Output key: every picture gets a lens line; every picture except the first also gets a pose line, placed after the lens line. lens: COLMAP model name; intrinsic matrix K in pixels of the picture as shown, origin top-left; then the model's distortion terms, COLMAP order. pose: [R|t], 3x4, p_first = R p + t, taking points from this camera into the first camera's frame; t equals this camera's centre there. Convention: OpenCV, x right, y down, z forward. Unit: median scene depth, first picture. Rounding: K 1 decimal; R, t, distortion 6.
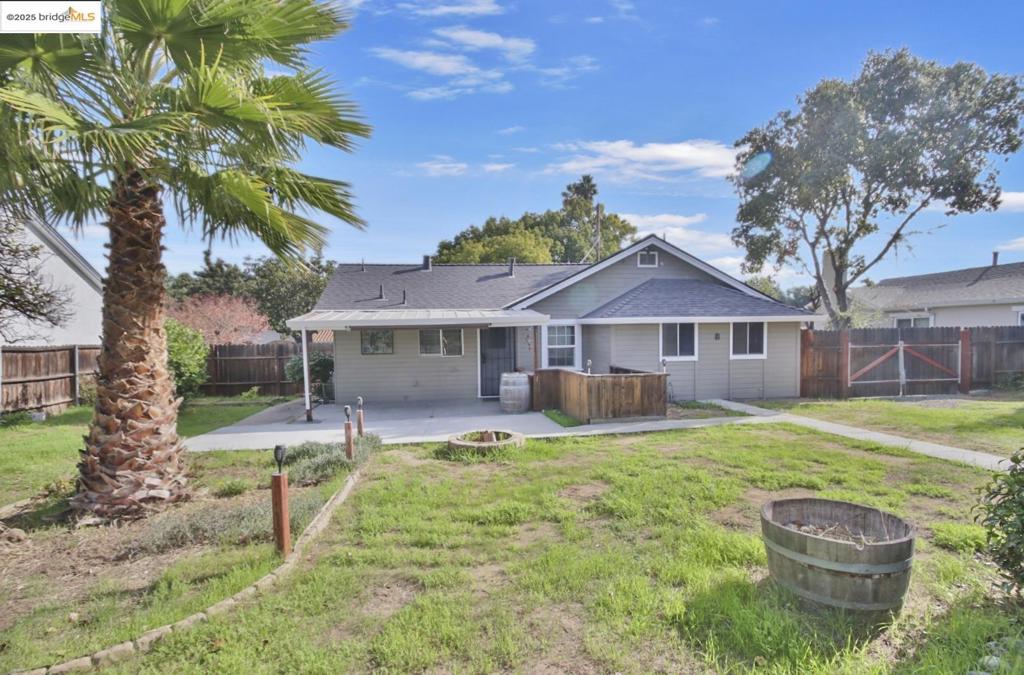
lens RADIAL K [[460.1, 0, 512.0], [0, 460.1, 337.5], [0, 0, 1]] dist [-0.001491, -0.000411]
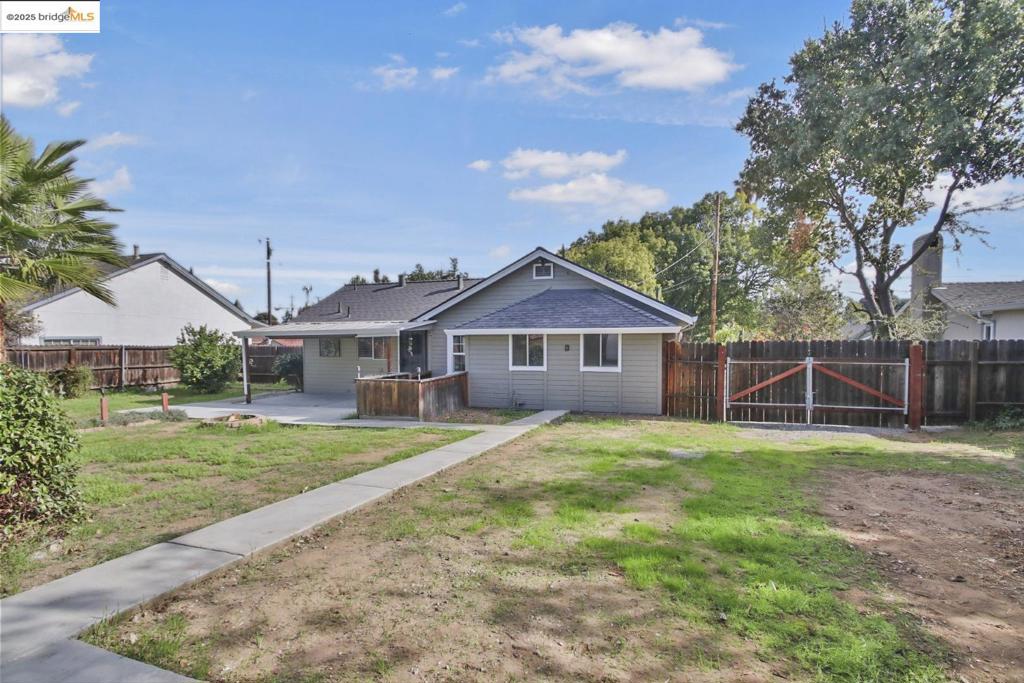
lens RADIAL K [[459.1, 0, 512.0], [0, 459.1, 341.5], [0, 0, 1]] dist [-0.000040, -0.010987]
pose [[0.913546, 0.012862, -0.406533, 0.733923], [-0.011285, 0.999917, 0.006277, -0.020700], [0.406580, -0.001146, 0.913615, 0.035122]]
